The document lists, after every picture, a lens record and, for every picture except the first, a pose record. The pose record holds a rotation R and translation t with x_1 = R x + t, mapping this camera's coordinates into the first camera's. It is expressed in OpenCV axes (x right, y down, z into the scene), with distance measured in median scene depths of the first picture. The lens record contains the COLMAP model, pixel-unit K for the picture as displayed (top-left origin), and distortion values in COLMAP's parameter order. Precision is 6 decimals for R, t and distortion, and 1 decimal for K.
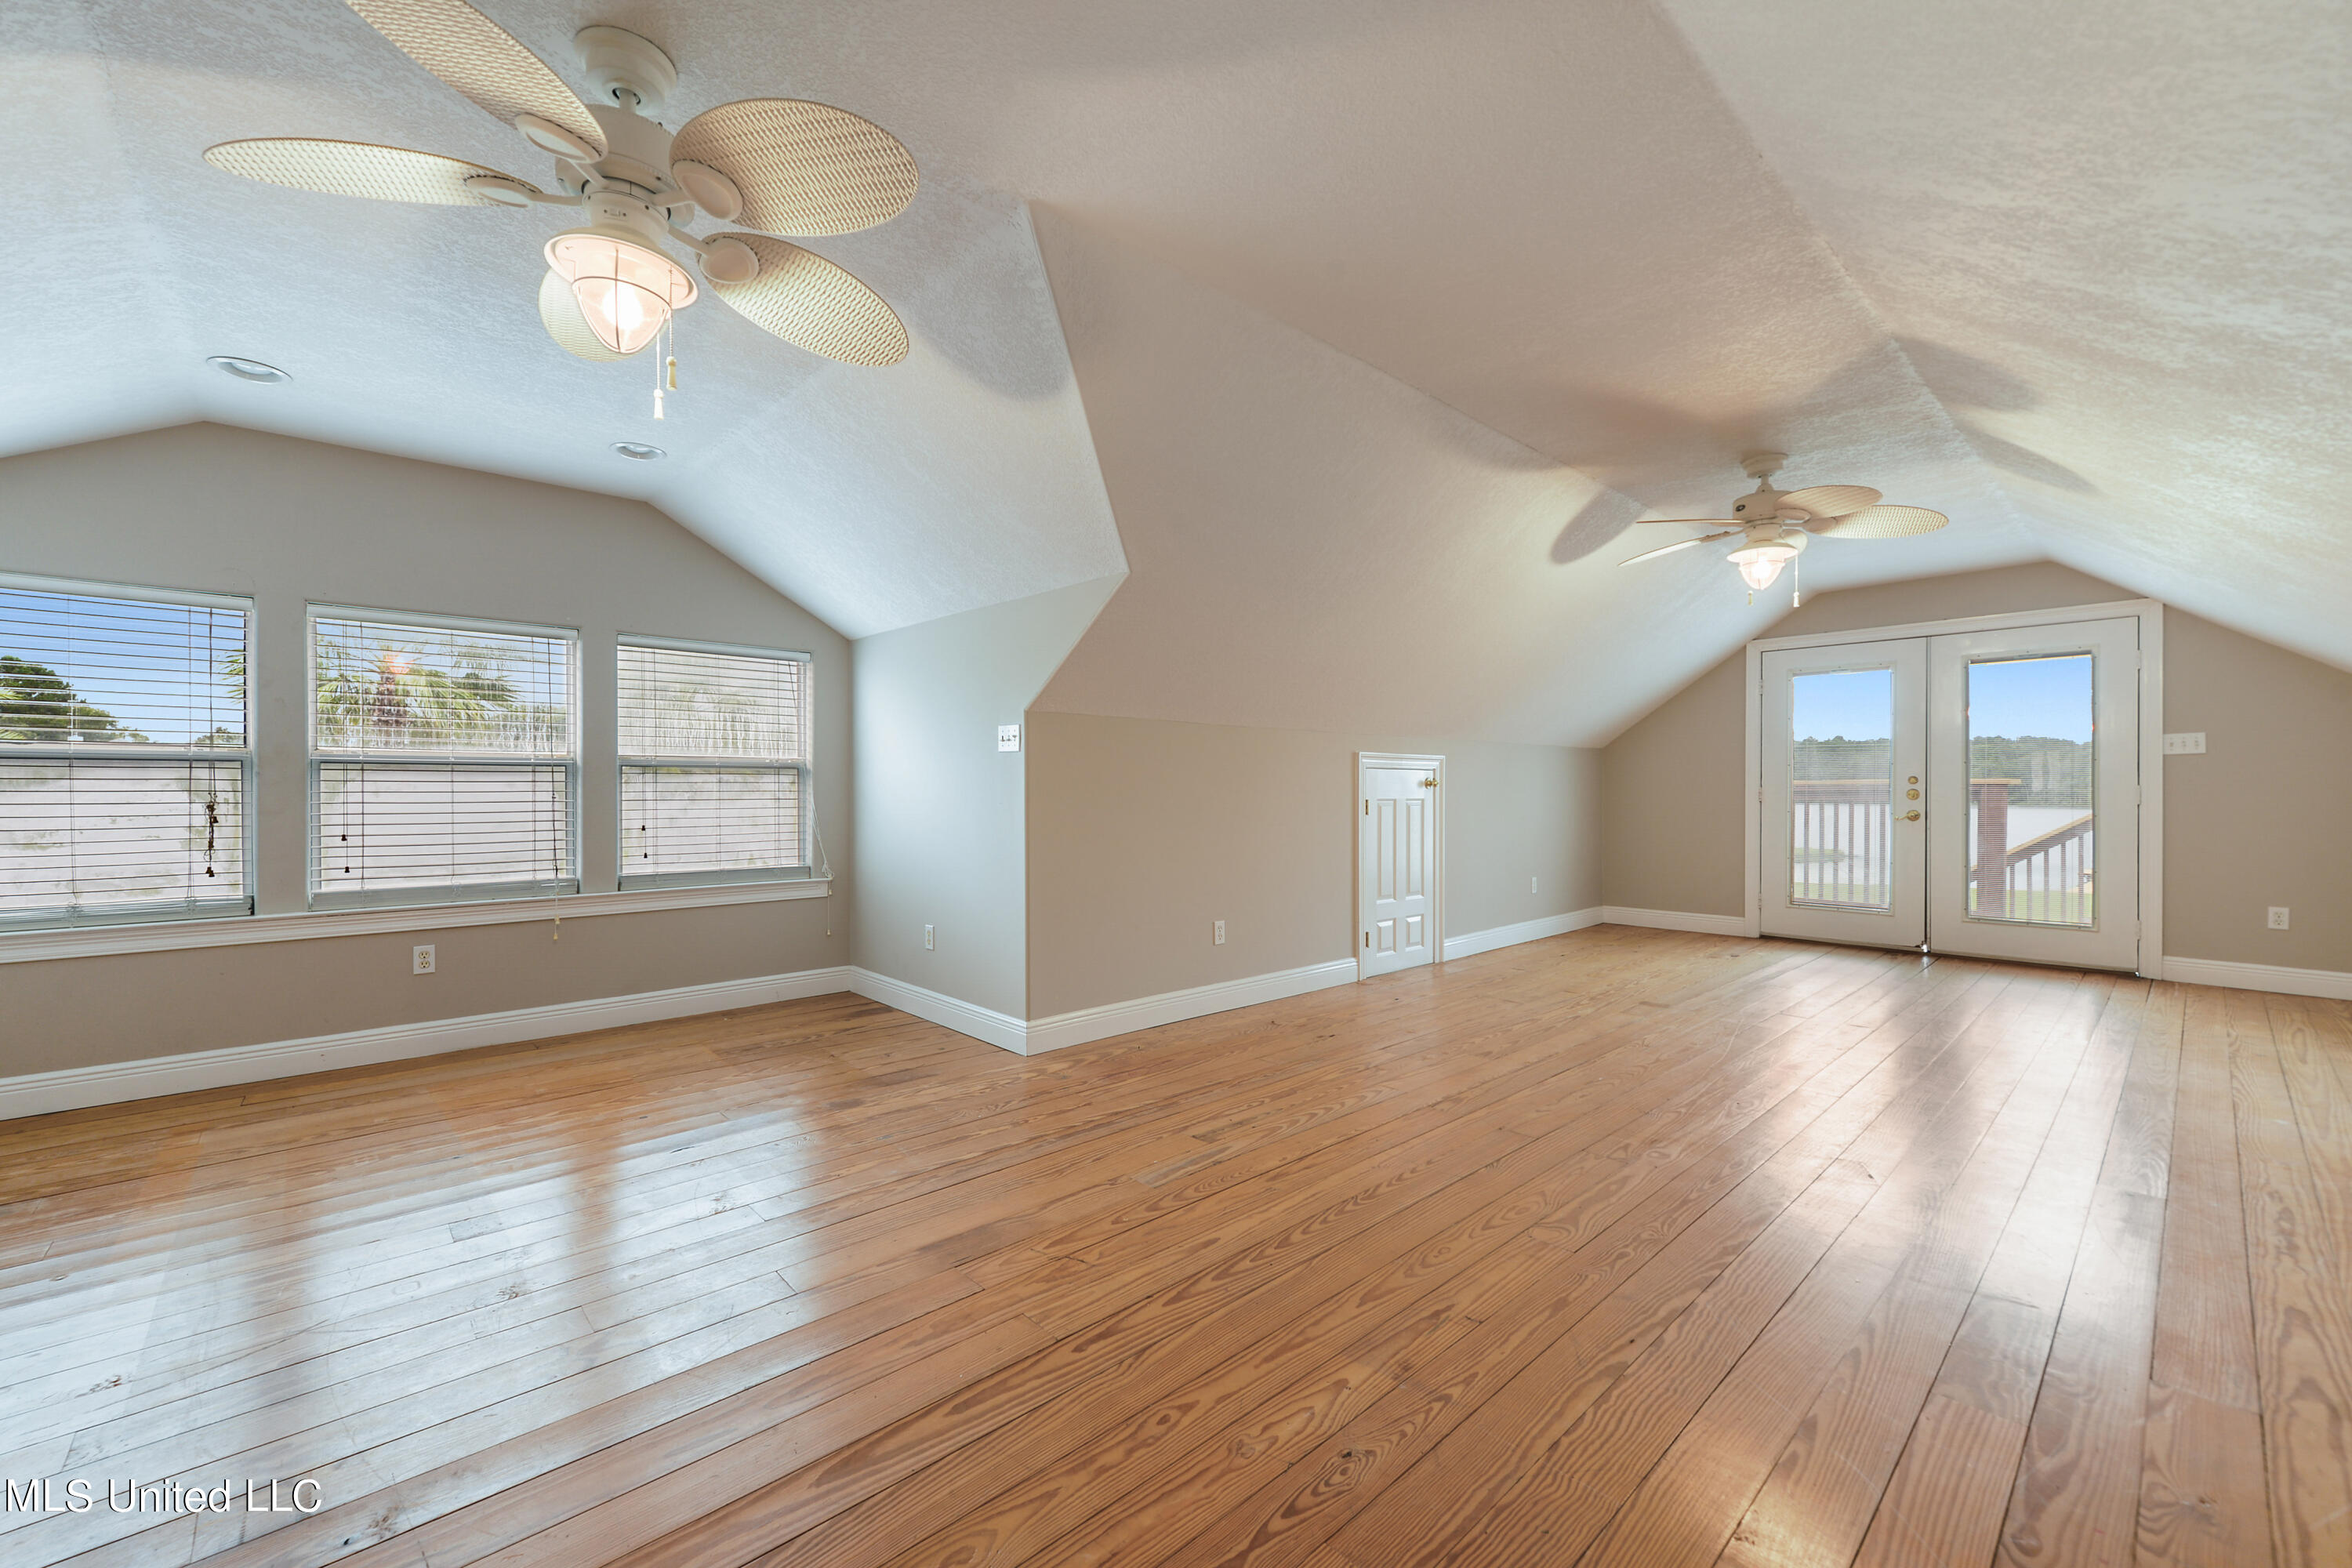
lens RADIAL K [[939.2, 0, 1173.4], [0, 939.2, 787.8], [0, 0, 1]] dist [0.012387, 0.000094]
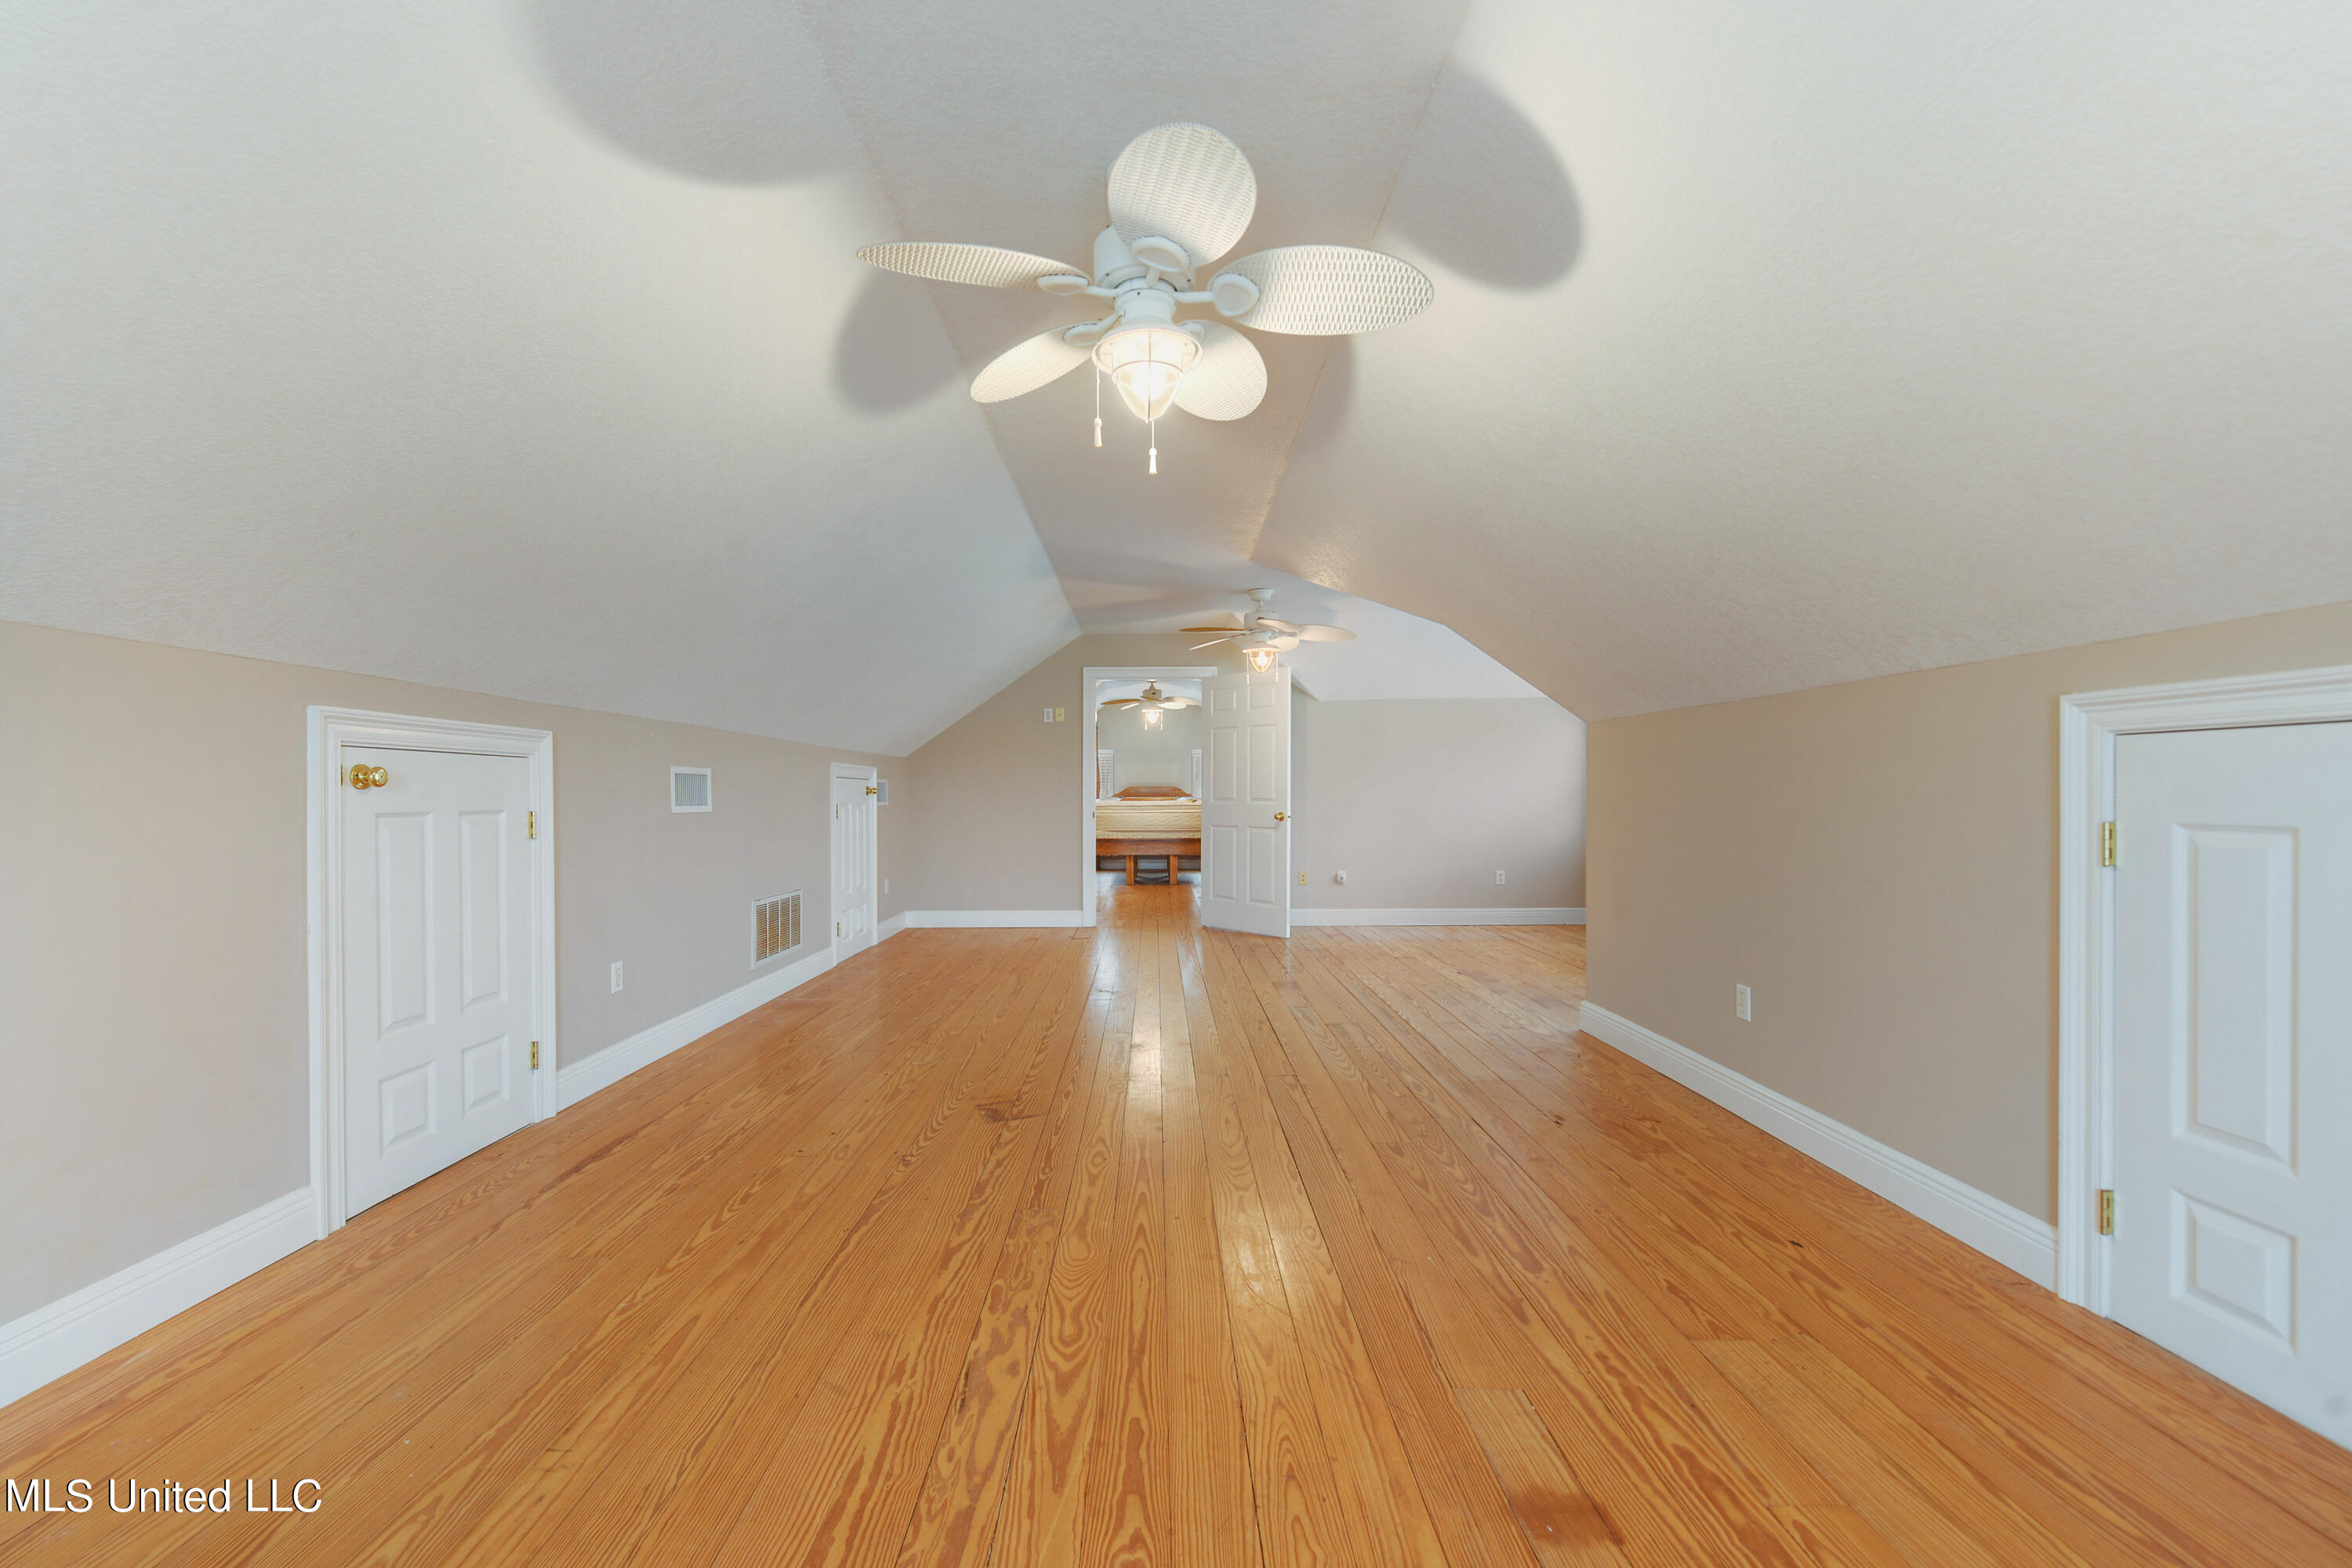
lens RADIAL K [[939.2, 0, 1174.0], [0, 939.2, 792.7], [0, 0, 1]] dist [0.012387, 0.000094]
pose [[-0.670260, -0.001900, -0.742124, 0.993312], [0.000109, 0.999996, -0.002658, -0.000531], [0.742127, -0.001862, -0.670257, 1.351876]]
